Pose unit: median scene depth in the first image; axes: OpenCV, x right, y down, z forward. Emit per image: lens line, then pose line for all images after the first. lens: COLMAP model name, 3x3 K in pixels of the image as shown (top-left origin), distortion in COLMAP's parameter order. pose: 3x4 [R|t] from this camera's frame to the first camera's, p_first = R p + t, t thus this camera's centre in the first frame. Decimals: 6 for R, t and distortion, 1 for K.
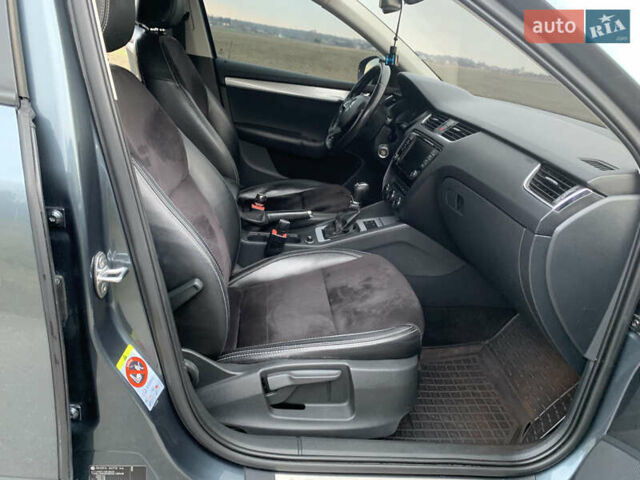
lens RADIAL K [[485.0, 0, 317.4], [0, 485.0, 222.4], [0, 0, 1]] dist [0.043296, -0.054452]
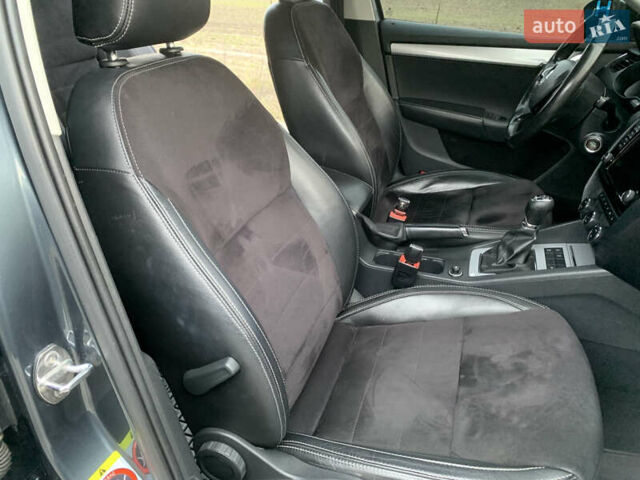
lens RADIAL K [[485.0, 0, 317.4], [0, 485.0, 222.4], [0, 0, 1]] dist [0.043296, -0.054452]
pose [[0.903916, 0.085842, -0.419008, 0.097611], [-0.047677, 0.993770, 0.100743, -0.101396], [0.425045, -0.071086, 0.902377, 0.245933]]
